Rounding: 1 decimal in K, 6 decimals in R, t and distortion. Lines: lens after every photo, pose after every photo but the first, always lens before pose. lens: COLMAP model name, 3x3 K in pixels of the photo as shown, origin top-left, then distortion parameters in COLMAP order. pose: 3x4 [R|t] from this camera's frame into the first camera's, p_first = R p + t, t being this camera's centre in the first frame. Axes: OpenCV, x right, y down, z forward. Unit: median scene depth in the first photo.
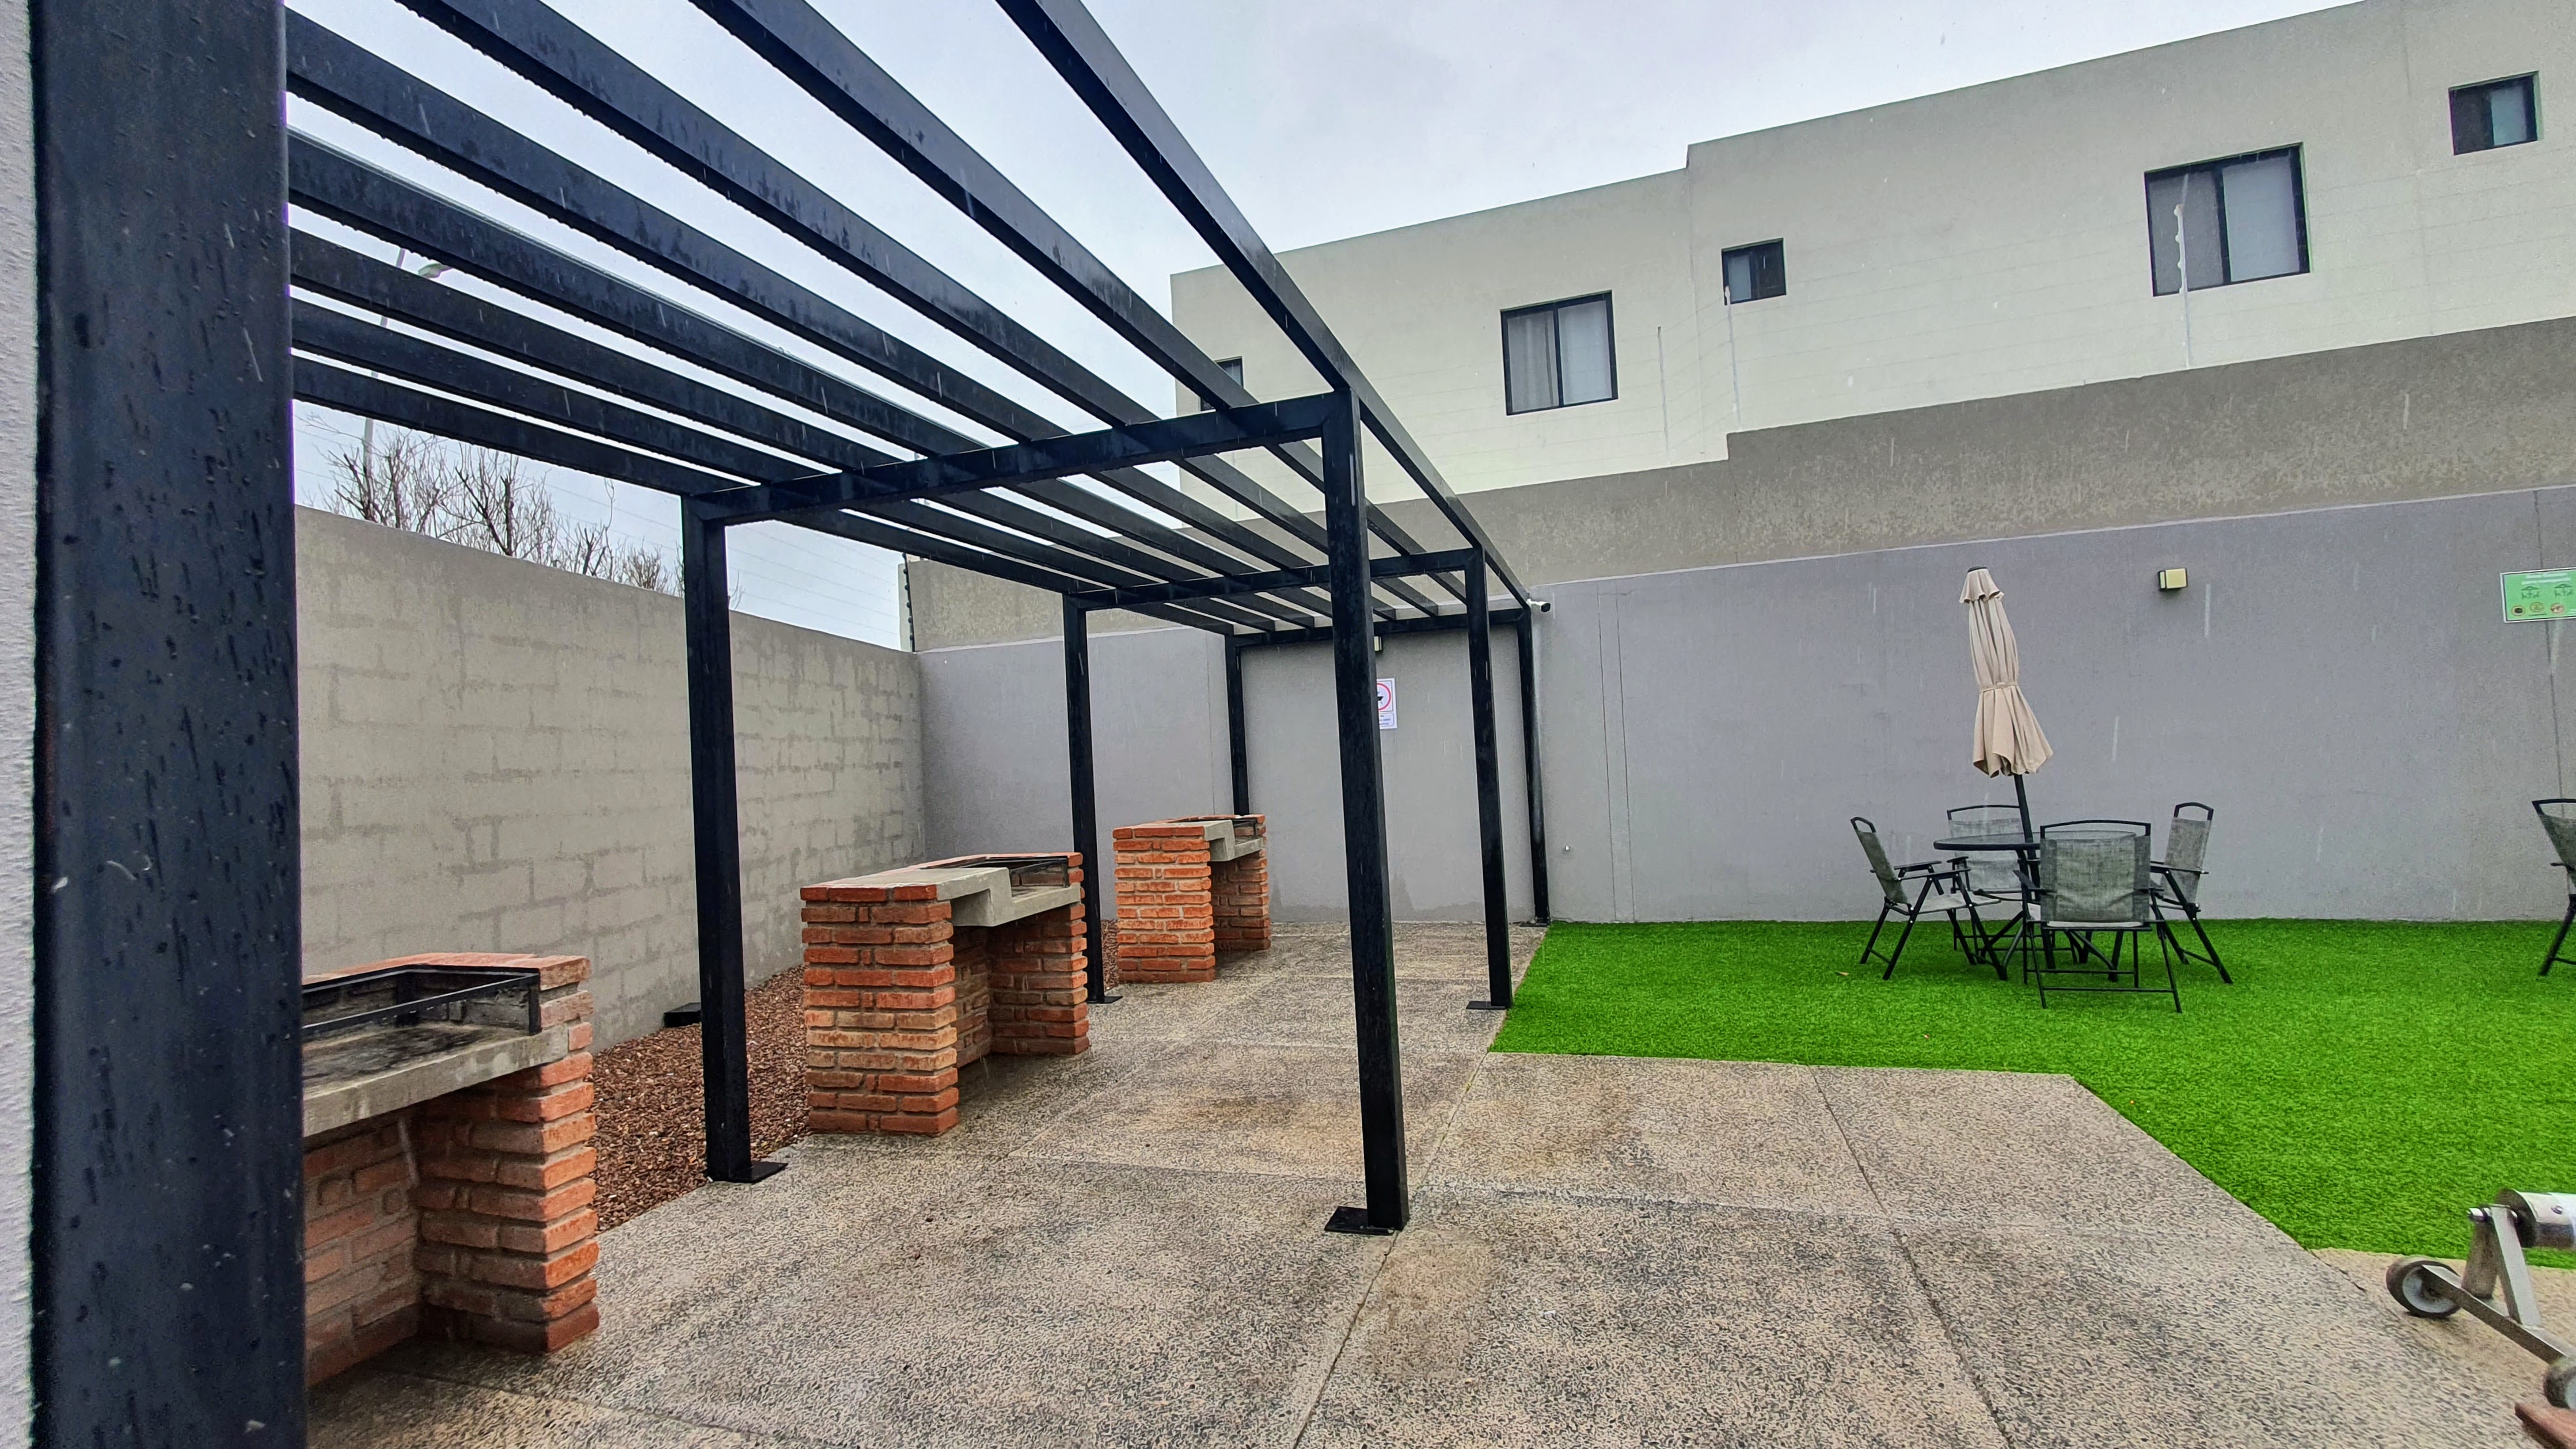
lens RADIAL K [[1063.7, 0, 1294.7], [0, 1063.7, 710.8], [0, 0, 1]] dist [0.011612, 0.000276]
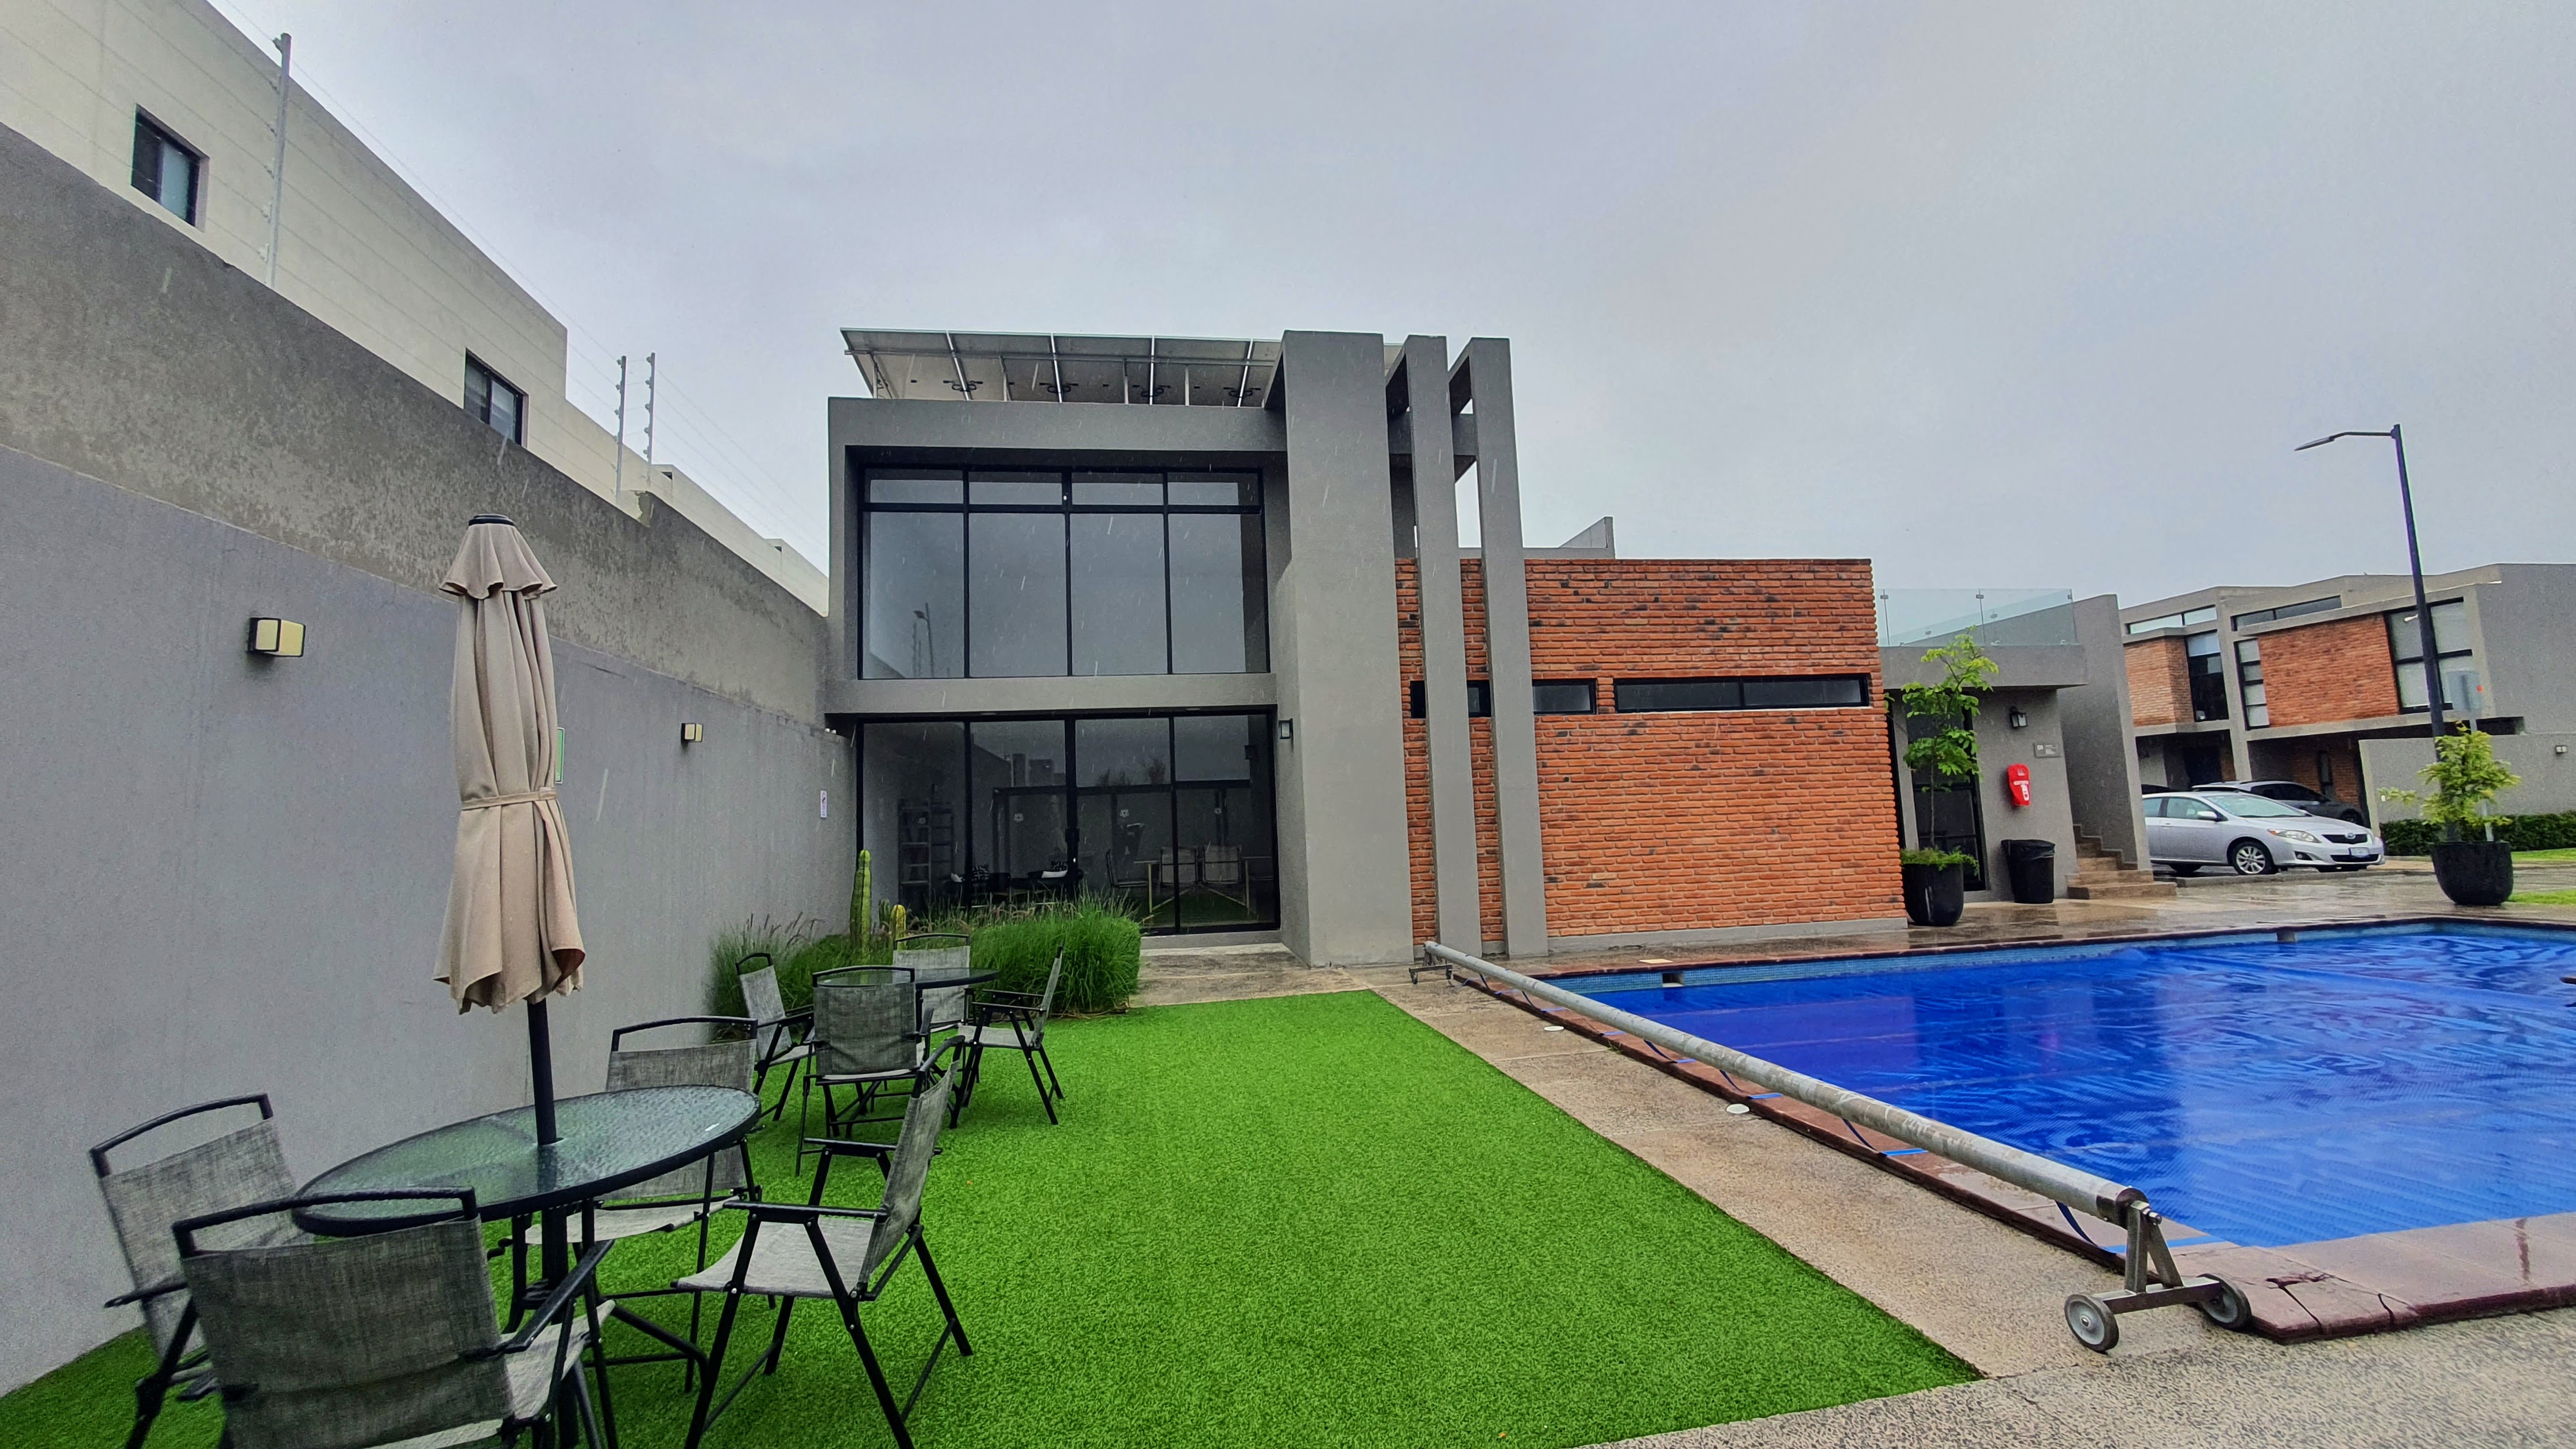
lens RADIAL K [[1063.8, 0, 1295.2], [0, 1063.8, 724.1], [0, 0, 1]] dist [0.011612, 0.000276]
pose [[-0.437833, 0.156233, 0.885378, 0.082599], [0.018931, 0.986169, -0.164657, 0.020601], [-0.898857, -0.055331, -0.434735, 0.643890]]
